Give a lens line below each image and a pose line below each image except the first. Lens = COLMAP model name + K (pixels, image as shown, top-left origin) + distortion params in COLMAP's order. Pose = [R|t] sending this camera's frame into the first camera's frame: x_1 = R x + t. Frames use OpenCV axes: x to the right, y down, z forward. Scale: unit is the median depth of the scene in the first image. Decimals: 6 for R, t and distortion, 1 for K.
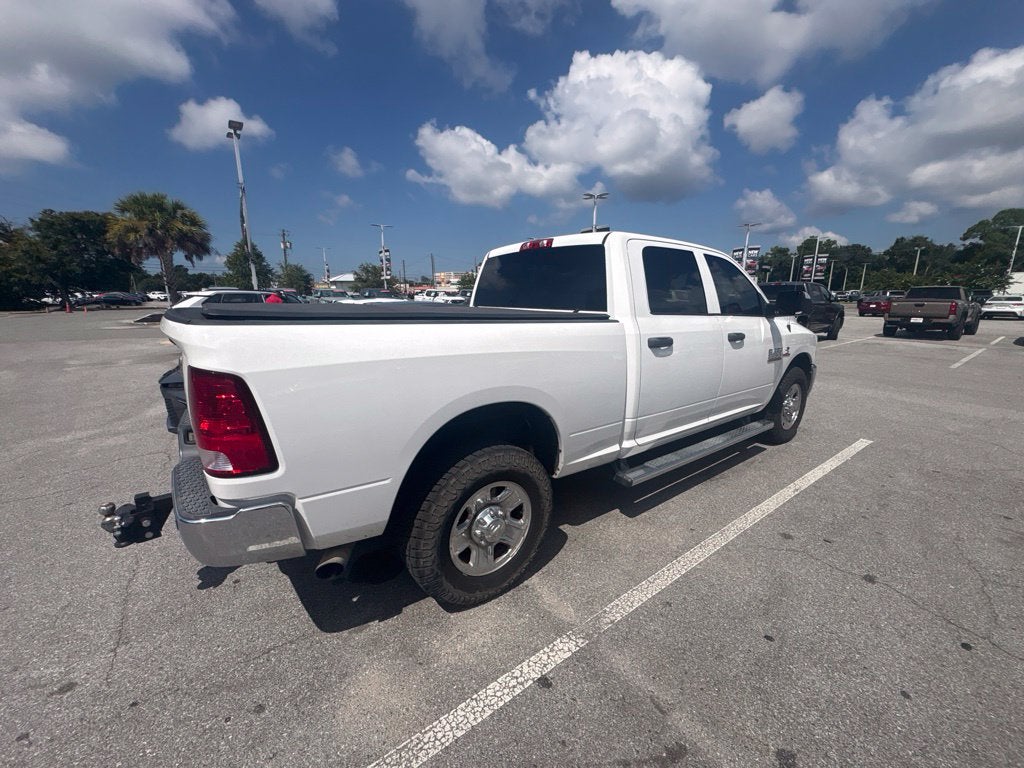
lens RADIAL K [[406.4, 0, 511.4], [0, 406.4, 382.4], [0, 0, 1]] dist [0.001591, -0.000827]
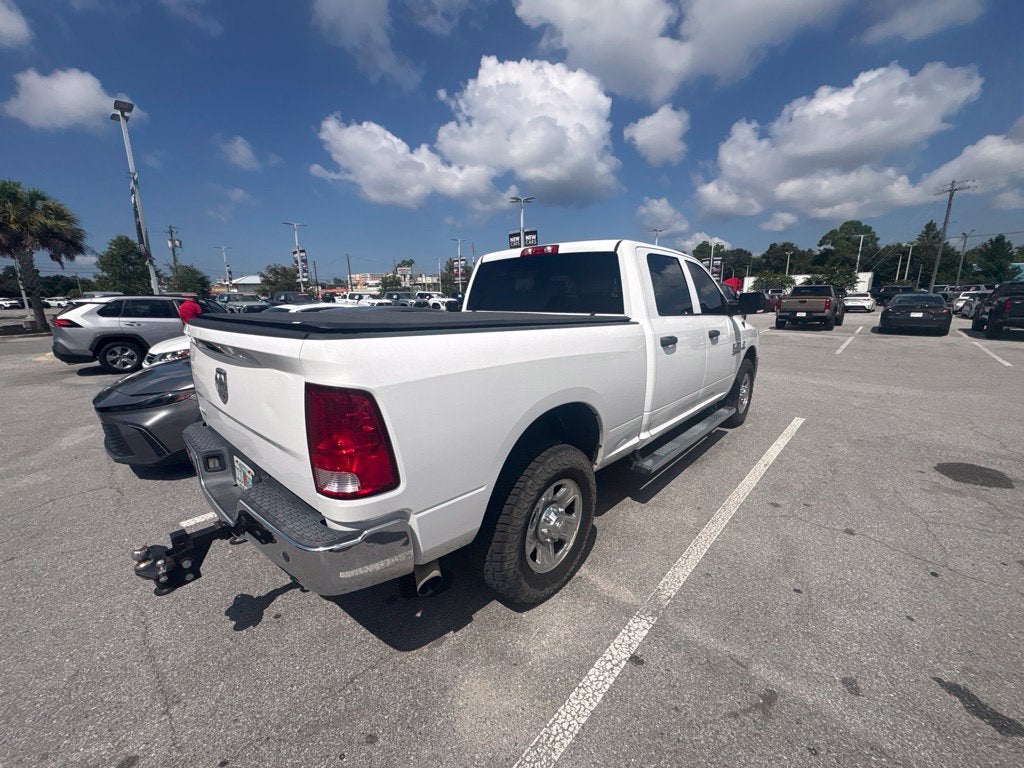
lens RADIAL K [[406.4, 0, 511.8], [0, 406.4, 381.9], [0, 0, 1]] dist [0.001591, -0.000827]
pose [[0.981795, -0.050376, 0.183141, -0.209019], [0.051160, 0.998690, 0.000445, -0.008229], [-0.182924, 0.008933, 0.983087, -0.002365]]
